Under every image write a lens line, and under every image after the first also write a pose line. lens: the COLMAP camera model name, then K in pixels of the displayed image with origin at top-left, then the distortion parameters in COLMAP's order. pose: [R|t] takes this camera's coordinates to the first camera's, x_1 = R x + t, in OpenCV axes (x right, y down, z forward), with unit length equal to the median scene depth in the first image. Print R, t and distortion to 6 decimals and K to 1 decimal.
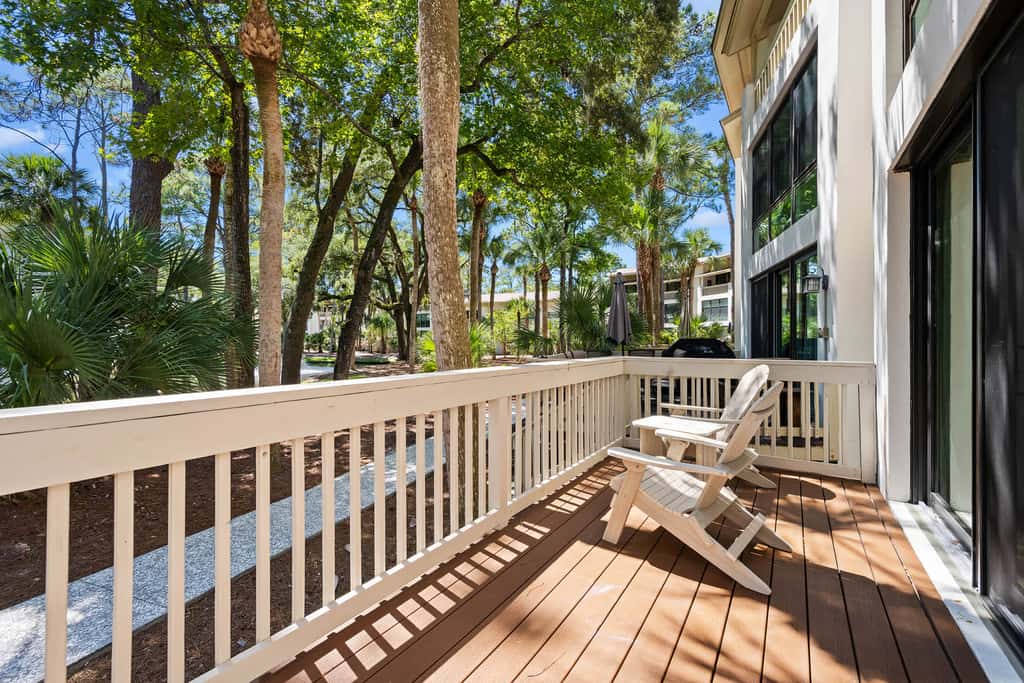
lens RADIAL K [[428.2, 0, 505.2], [0, 428.2, 339.1], [0, 0, 1]] dist [-0.001596, 0.000962]
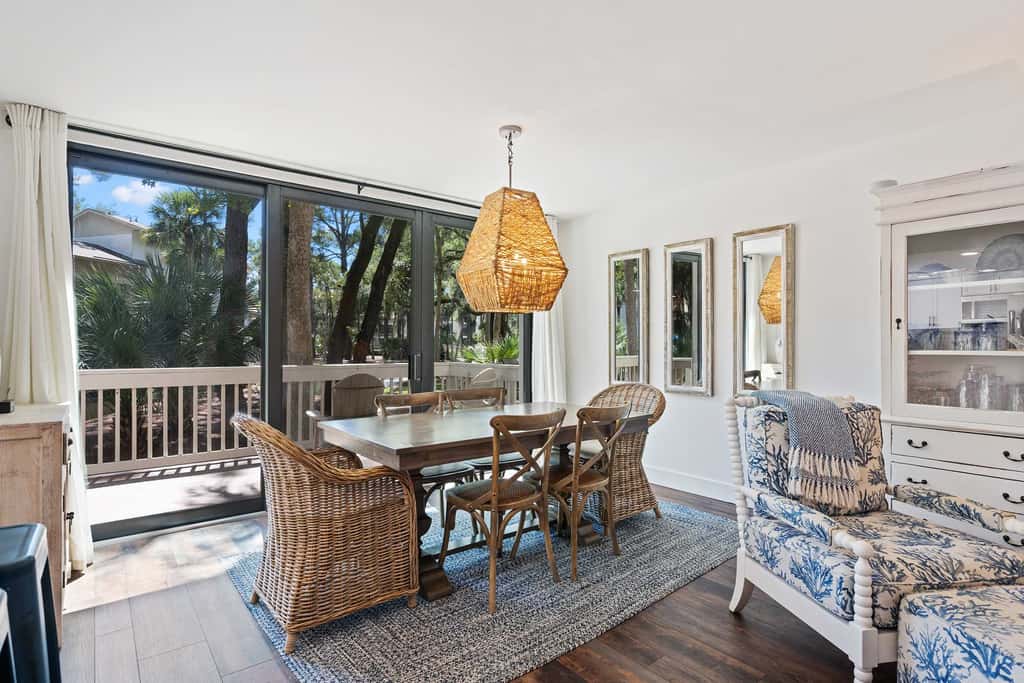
lens RADIAL K [[539.6, 0, 522.2], [0, 539.6, 349.2], [0, 0, 1]] dist [0.004600, 0.000840]
pose [[0.959055, 0.007255, -0.283125, 0.262801], [-0.006079, 0.999969, 0.005031, 0.002378], [0.283153, -0.003104, 0.959070, -0.192733]]
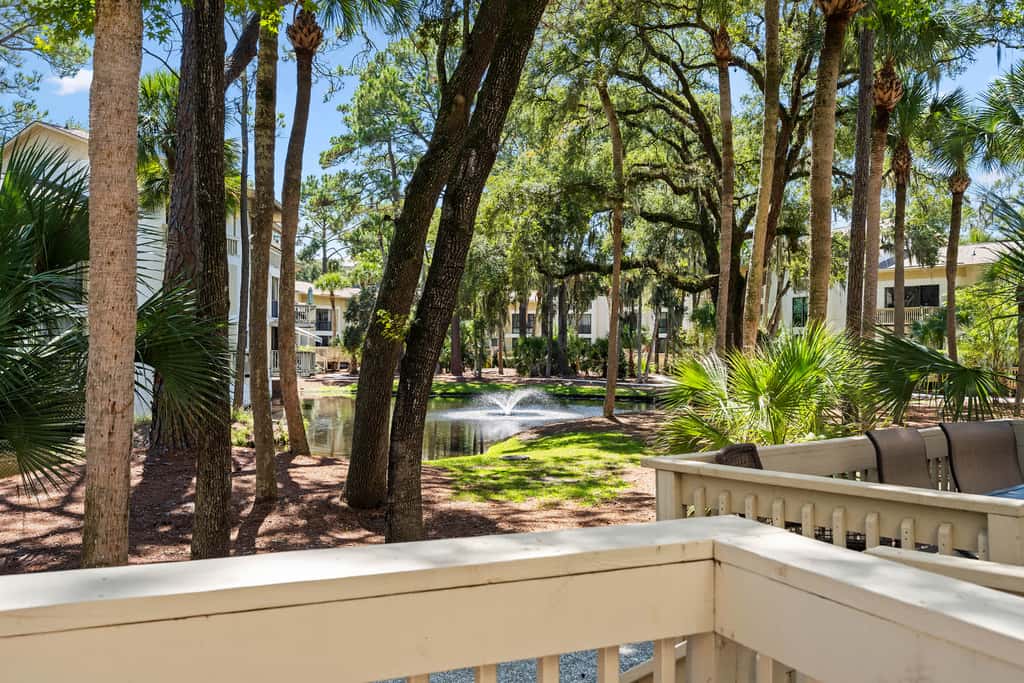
lens RADIAL K [[875.4, 0, 505.5], [0, 875.4, 349.4], [0, 0, 1]] dist [-0.016288, -0.007531]
pose [[0.845097, 0.009710, -0.534524, 0.095689], [-0.009670, 0.999949, 0.002877, -0.009981], [0.534525, 0.002737, 0.845148, 0.153113]]
